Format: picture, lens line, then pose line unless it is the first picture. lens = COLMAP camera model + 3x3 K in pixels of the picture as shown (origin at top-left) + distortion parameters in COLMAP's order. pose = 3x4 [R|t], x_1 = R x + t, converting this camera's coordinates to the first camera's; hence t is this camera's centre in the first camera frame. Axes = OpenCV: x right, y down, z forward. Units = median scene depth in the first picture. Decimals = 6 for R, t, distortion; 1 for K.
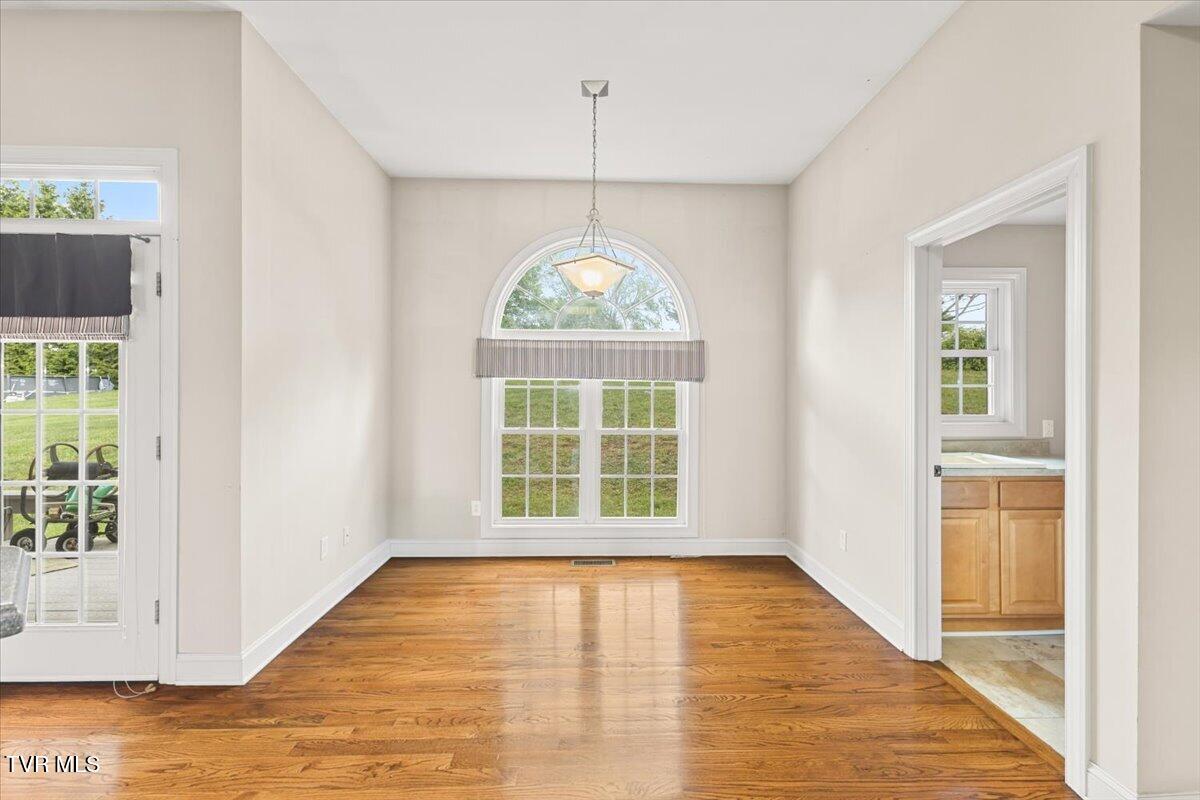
lens RADIAL K [[512.6, 0, 599.7], [0, 512.6, 393.2], [0, 0, 1]] dist [0.002157, -0.000447]
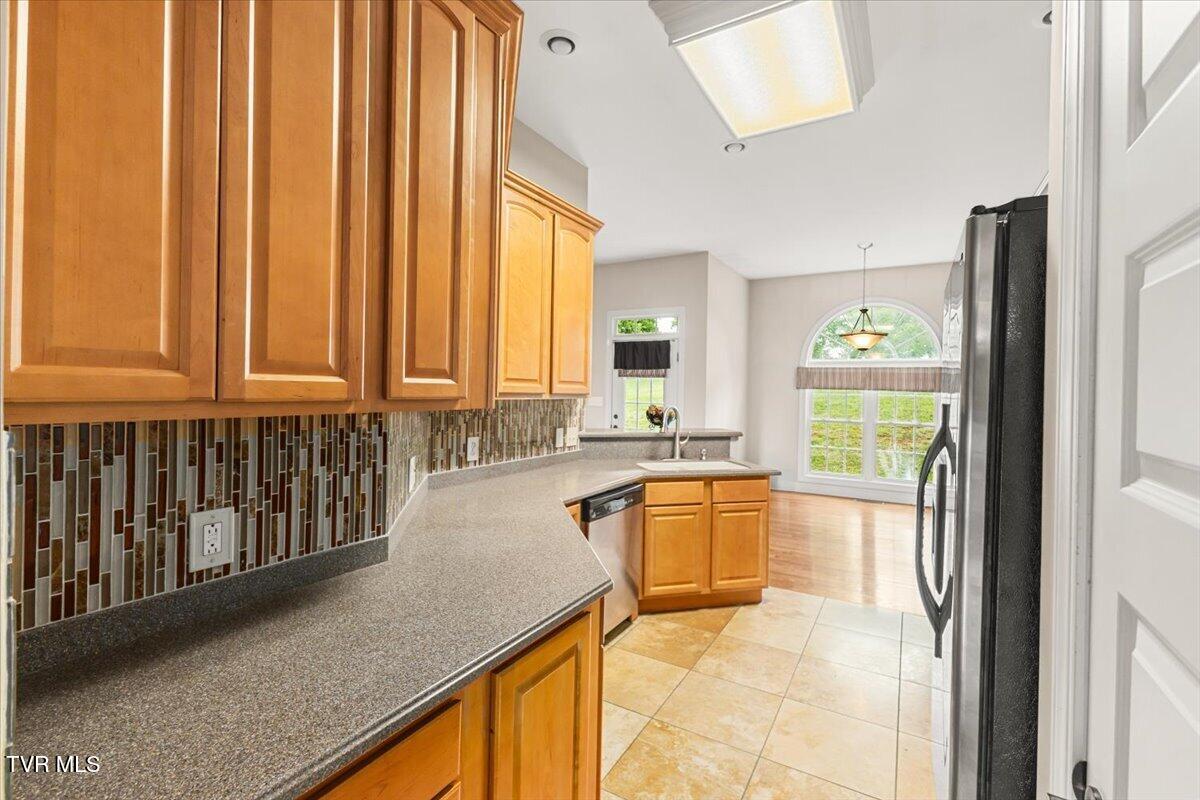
lens RADIAL K [[512.6, 0, 609.4], [0, 512.6, 392.9], [0, 0, 1]] dist [0.002157, -0.000447]
pose [[0.847340, 0.009890, -0.530959, 0.146008], [-0.009852, 0.999947, 0.002902, -0.016788], [0.530960, 0.002772, 0.847392, -0.820013]]
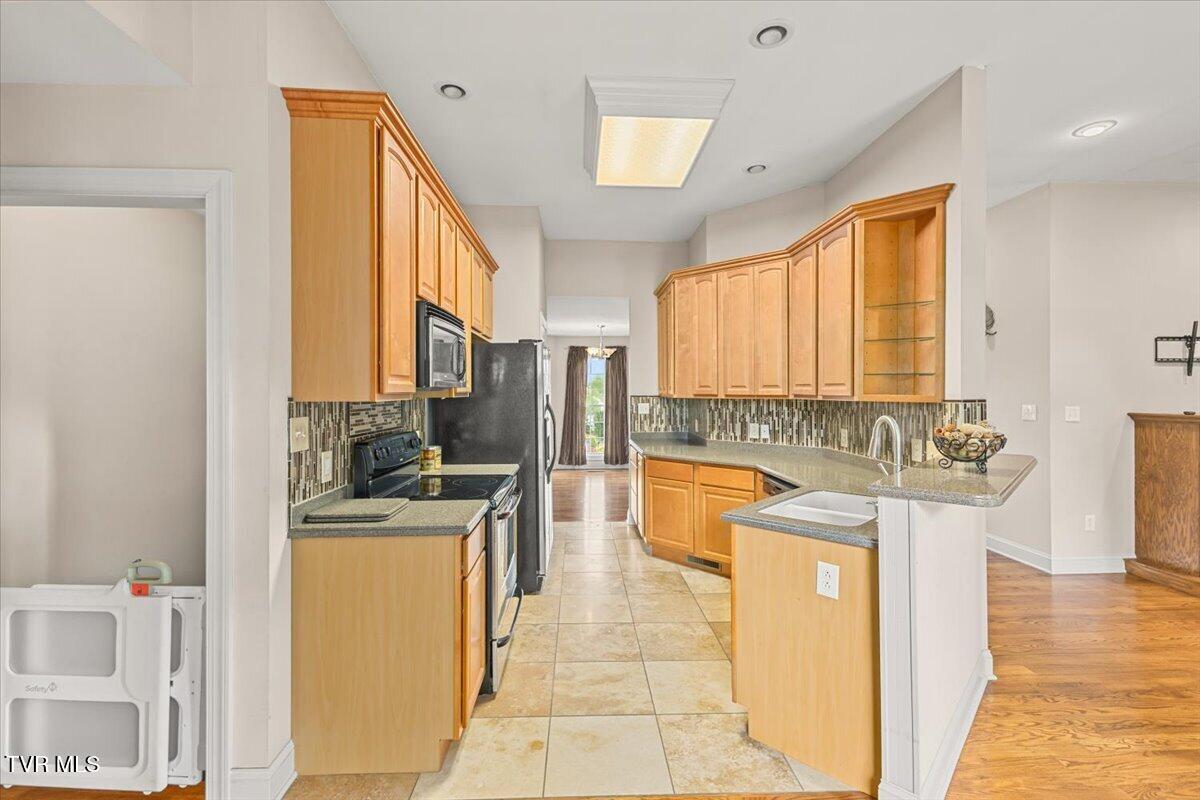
lens RADIAL K [[512.6, 0, 602.1], [0, 512.6, 392.0], [0, 0, 1]] dist [0.002157, -0.000447]
pose [[-0.999830, -0.003741, -0.018048, -0.118451], [-0.003793, 0.999989, 0.002829, -0.025189], [0.018037, 0.002897, -0.999833, 3.937139]]
